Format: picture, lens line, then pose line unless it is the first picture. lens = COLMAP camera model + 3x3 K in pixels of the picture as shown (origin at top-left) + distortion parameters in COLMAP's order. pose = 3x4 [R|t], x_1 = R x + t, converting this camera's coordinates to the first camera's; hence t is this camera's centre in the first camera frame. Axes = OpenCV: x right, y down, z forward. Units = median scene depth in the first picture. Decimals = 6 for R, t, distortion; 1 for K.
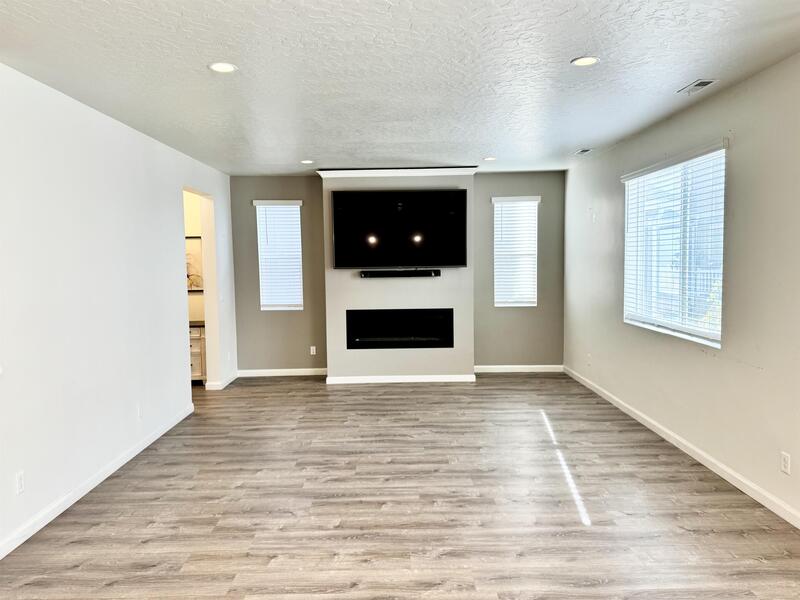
lens RADIAL K [[588.9, 0, 397.7], [0, 588.9, 295.6], [0, 0, 1]] dist [0.040081, -0.054867]
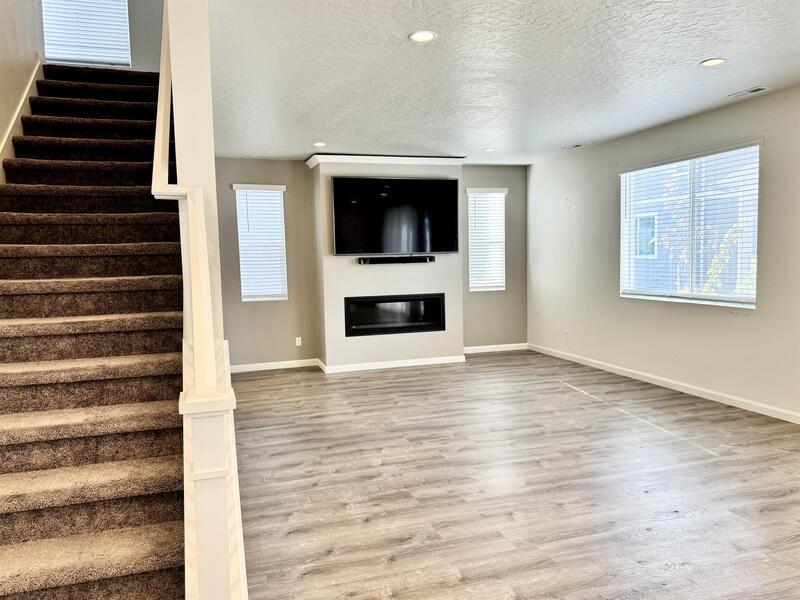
lens RADIAL K [[588.9, 0, 387.5], [0, 588.9, 297.4], [0, 0, 1]] dist [0.040081, -0.054867]
pose [[0.954684, -0.027407, 0.296356, -0.388707], [0.027642, 0.999612, 0.003398, 0.029296], [-0.296334, 0.004947, 0.955071, 0.040700]]
